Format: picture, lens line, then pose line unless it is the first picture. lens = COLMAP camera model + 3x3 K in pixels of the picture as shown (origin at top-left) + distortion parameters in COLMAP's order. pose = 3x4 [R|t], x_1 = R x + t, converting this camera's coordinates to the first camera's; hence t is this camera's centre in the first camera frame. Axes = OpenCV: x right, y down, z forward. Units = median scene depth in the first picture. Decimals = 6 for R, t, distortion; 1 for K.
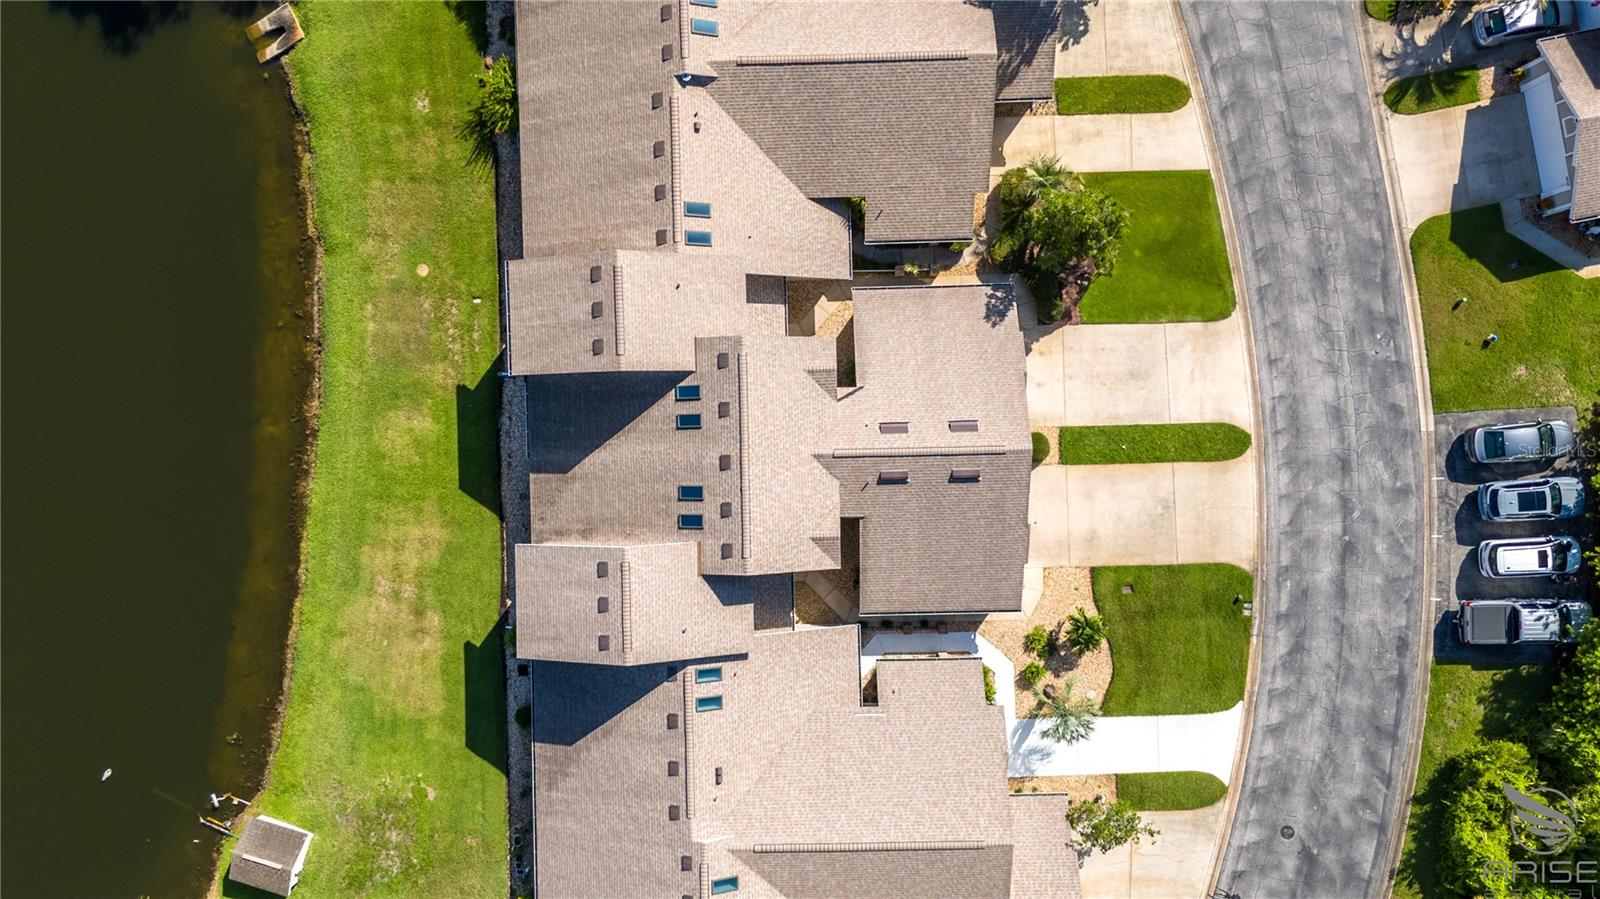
lens RADIAL K [[1176.2, 0, 763.3], [0, 1176.2, 432.9], [0, 0, 1]] dist [0.048249, -0.028711]
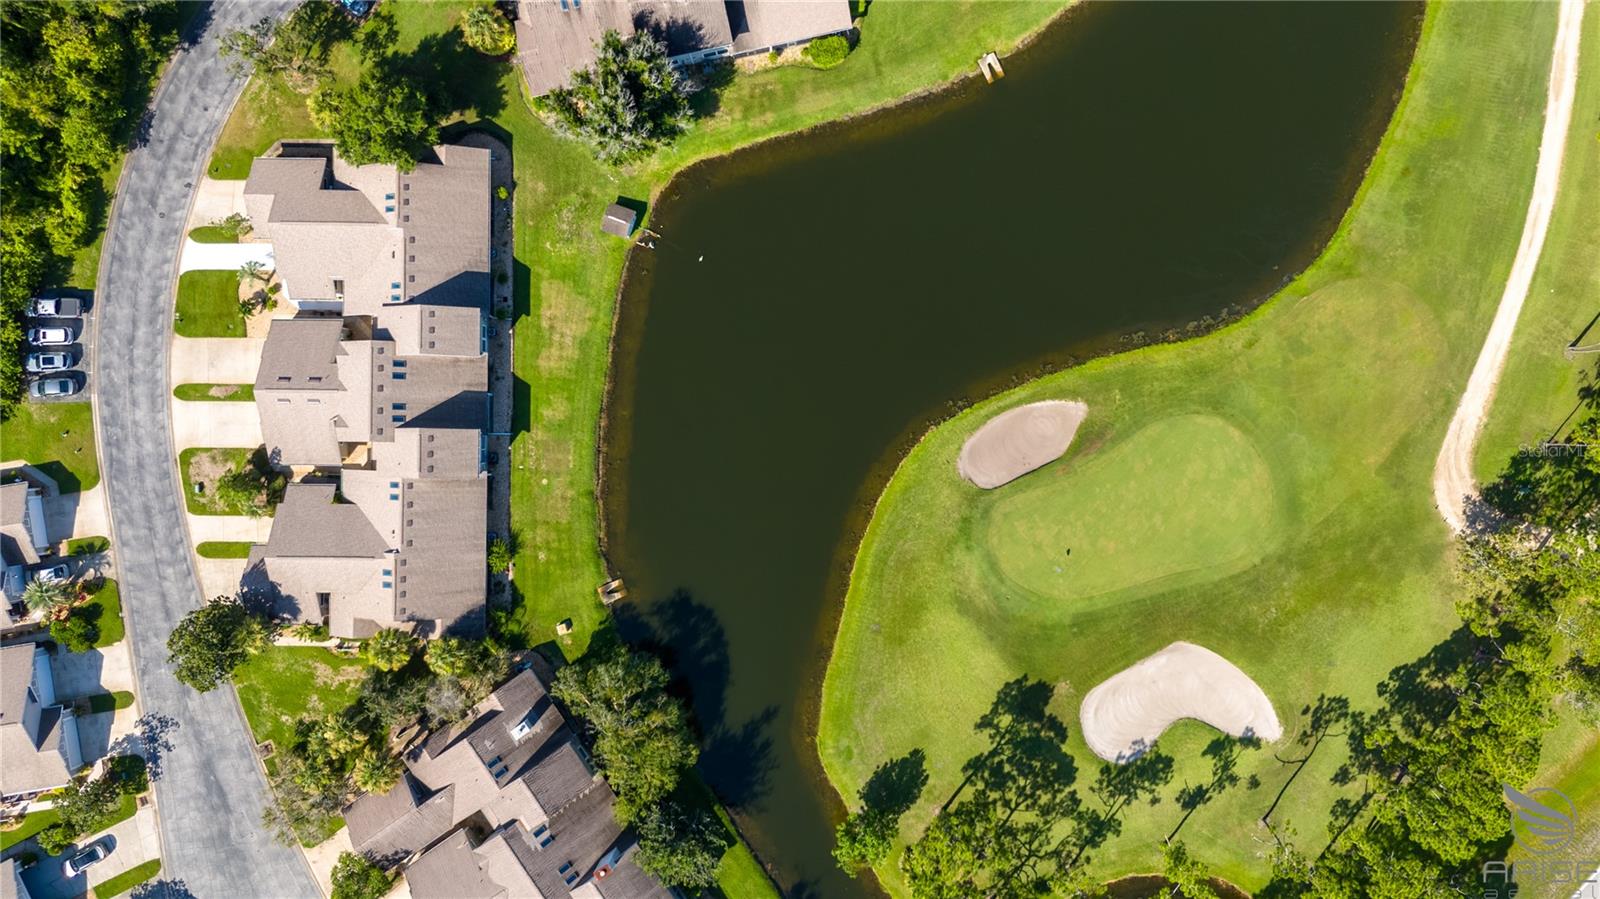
lens RADIAL K [[1176.2, 0, 859.0], [0, 1176.2, 461.7], [0, 0, 1]] dist [0.048249, -0.028711]
pose [[-0.999142, -0.033169, 0.024803, -0.943506], [0.032951, -0.999415, -0.009143, -0.060950], [0.025092, -0.008317, 0.999651, -1.213772]]
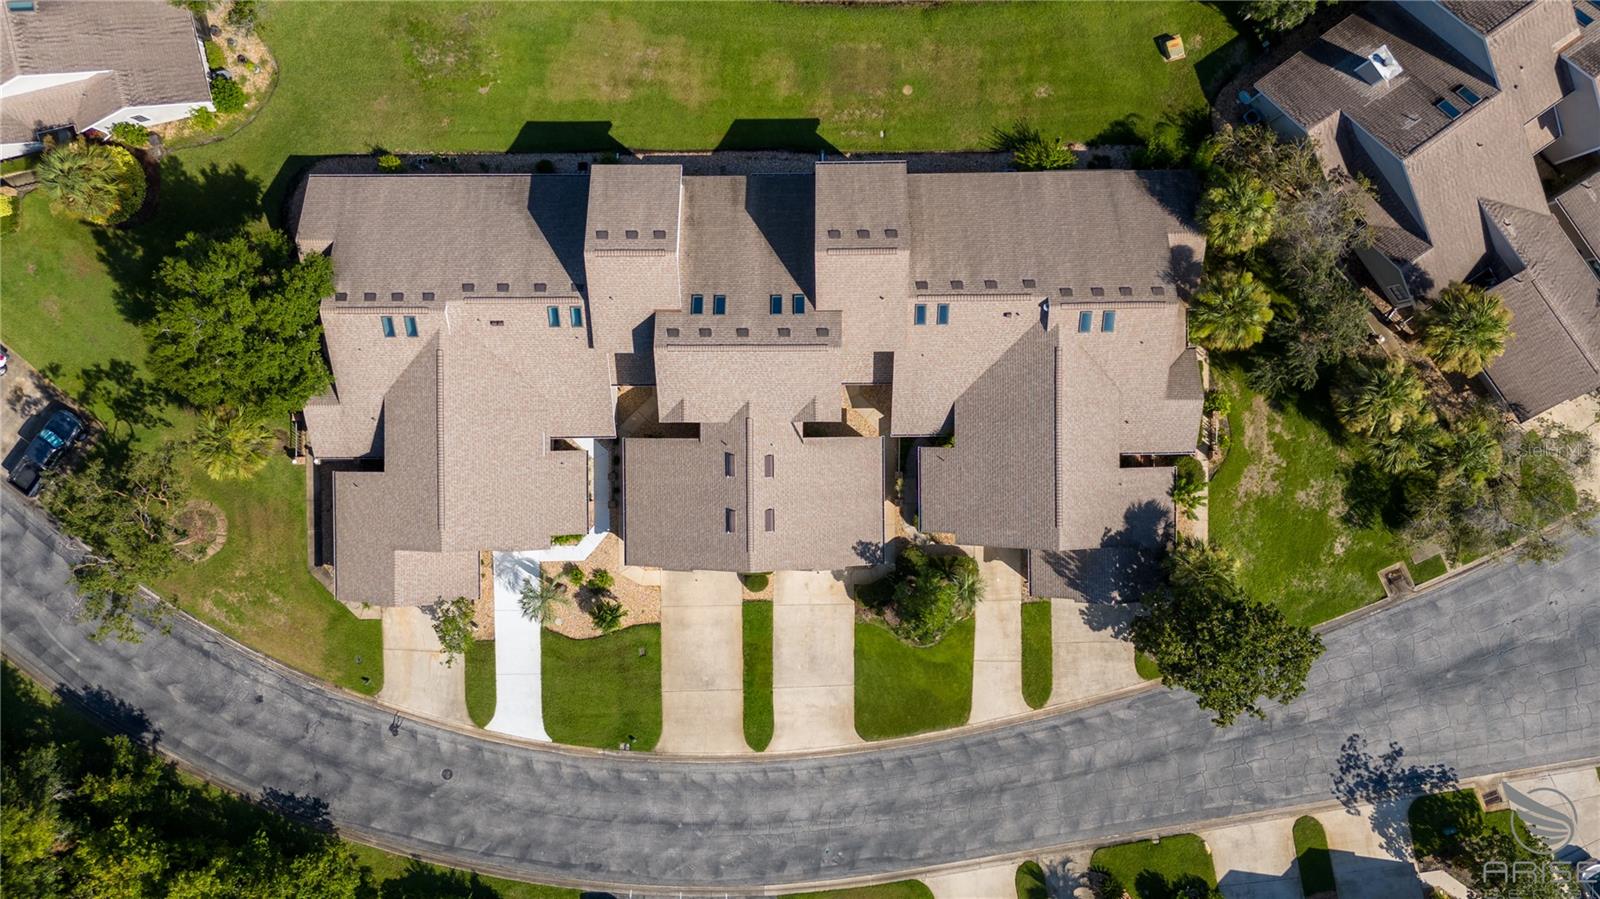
lens RADIAL K [[1176.2, 0, 819.8], [0, 1176.2, 396.2], [0, 0, 1]] dist [0.048249, -0.028711]
pose [[-0.017062, 0.999568, 0.023913, 0.004053], [-0.999824, -0.017243, 0.007387, -0.061267], [0.007796, -0.023783, 0.999687, -0.244803]]
